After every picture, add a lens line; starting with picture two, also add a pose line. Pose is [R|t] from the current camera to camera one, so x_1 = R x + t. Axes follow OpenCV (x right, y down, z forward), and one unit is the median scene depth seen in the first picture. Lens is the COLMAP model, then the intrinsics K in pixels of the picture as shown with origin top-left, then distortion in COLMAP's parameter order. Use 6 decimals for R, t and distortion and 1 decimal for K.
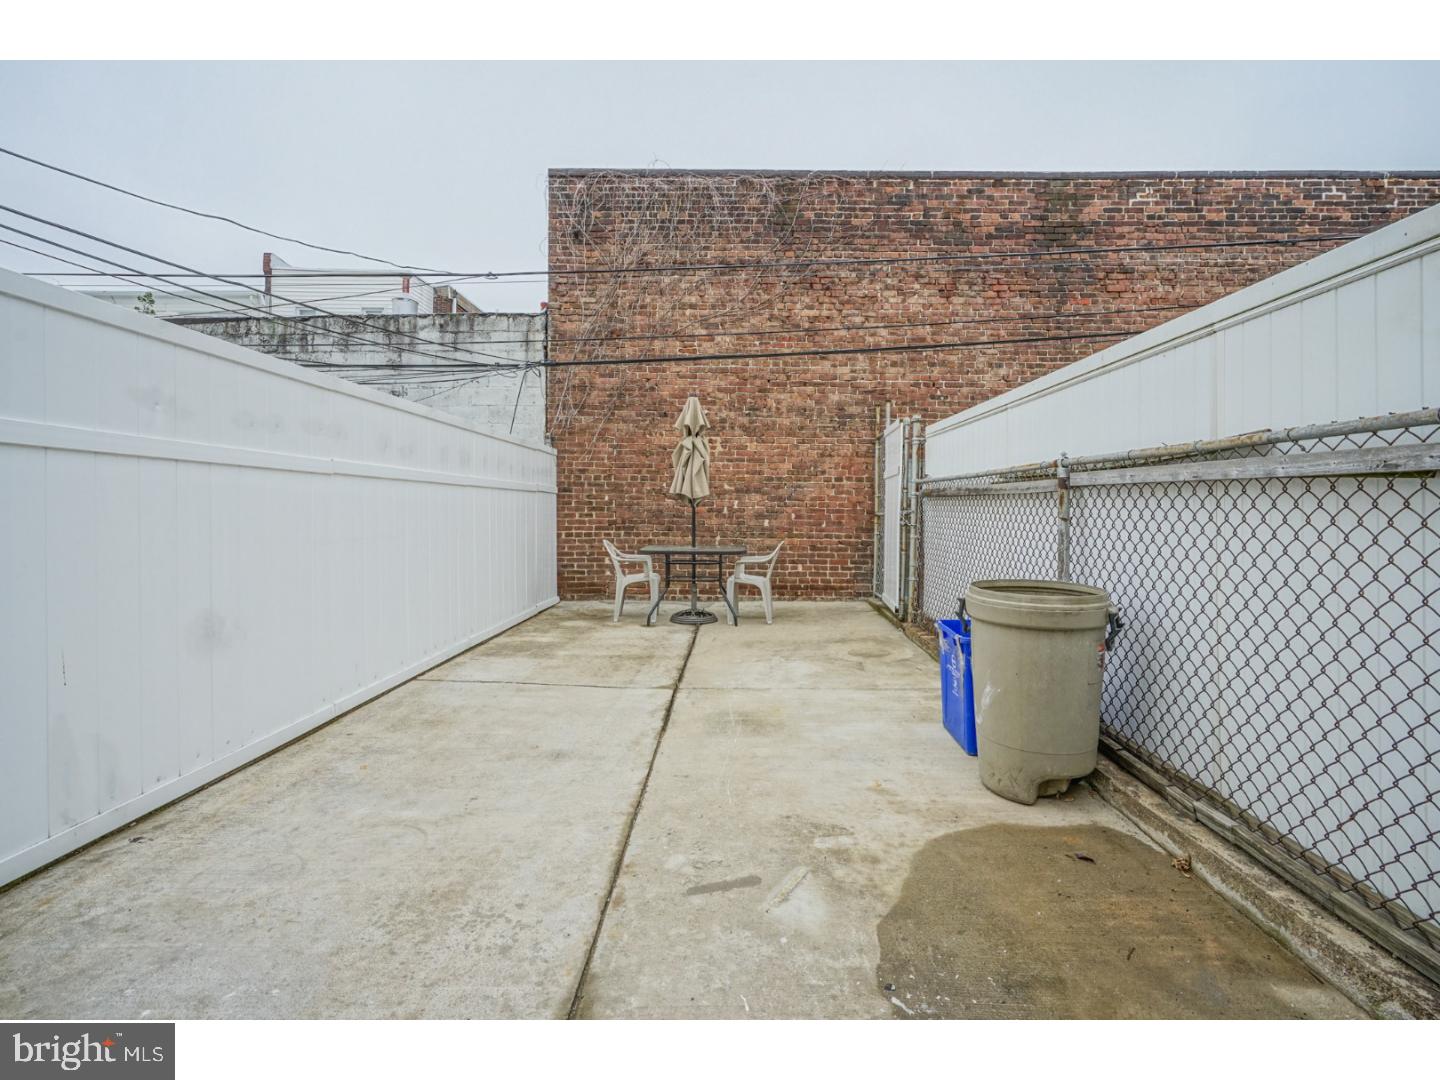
lens RADIAL K [[666.9, 0, 720.0], [0, 666.9, 540.0], [0, 0, 1]] dist [-0.002385, 0.000039]
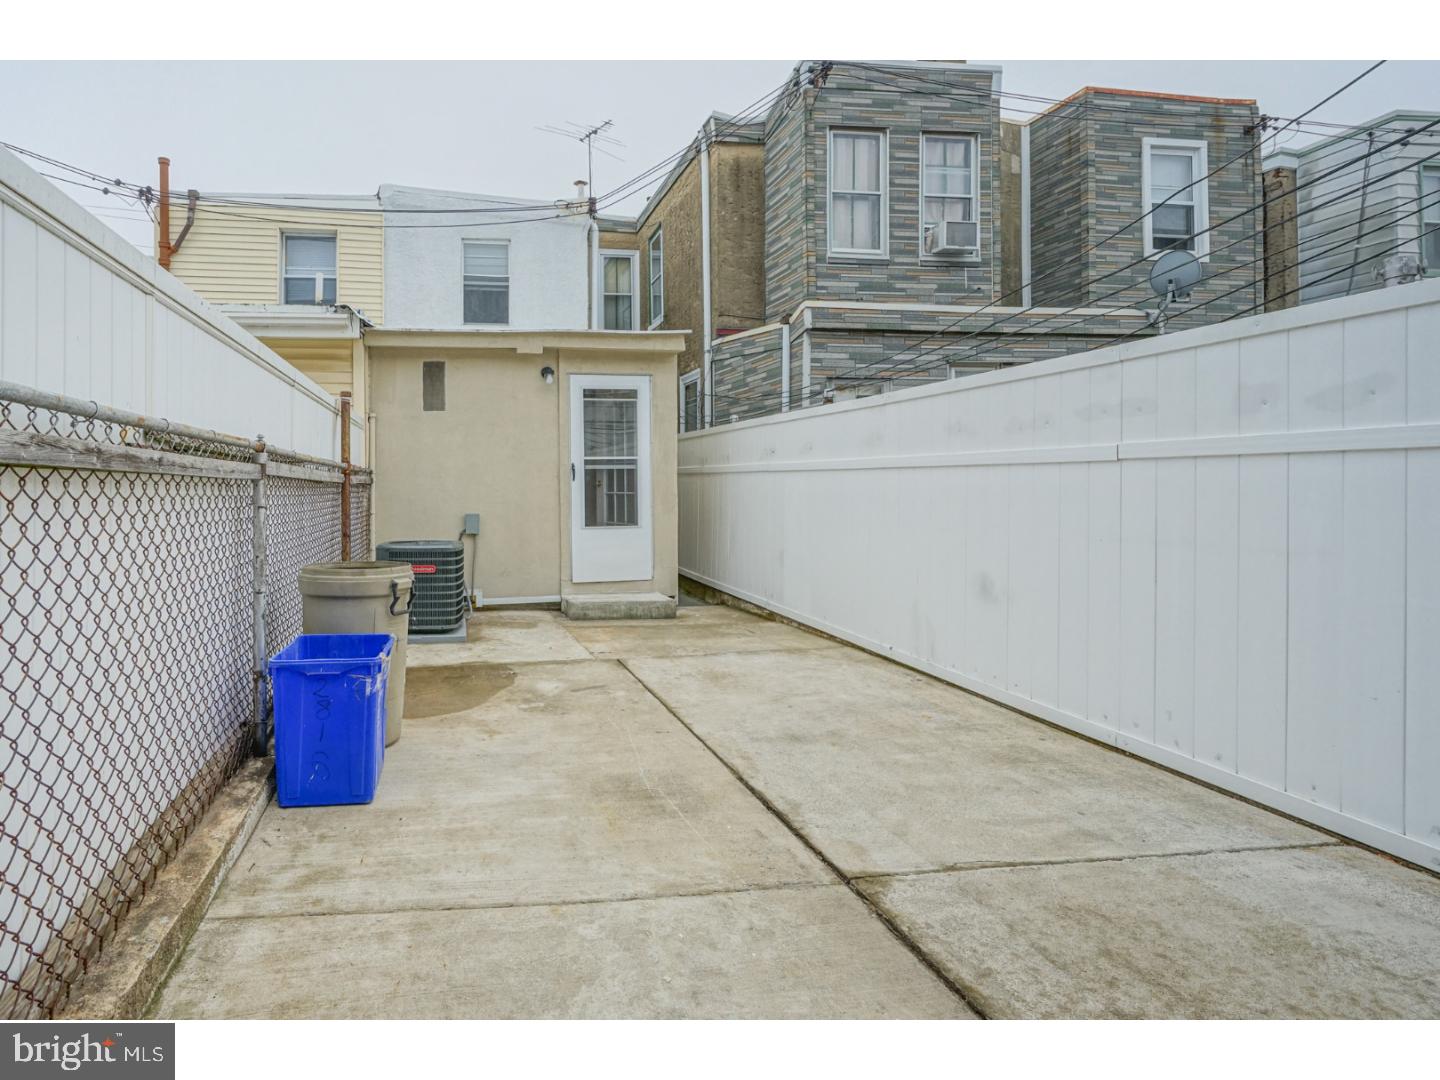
lens RADIAL K [[666.9, 0, 720.0], [0, 666.9, 540.0], [0, 0, 1]] dist [-0.002385, 0.000039]
pose [[-0.912093, 0.026990, -0.409094, 0.290452], [-0.025848, 0.992060, 0.123081, -0.115407], [0.409168, 0.122836, -0.904153, 1.865590]]
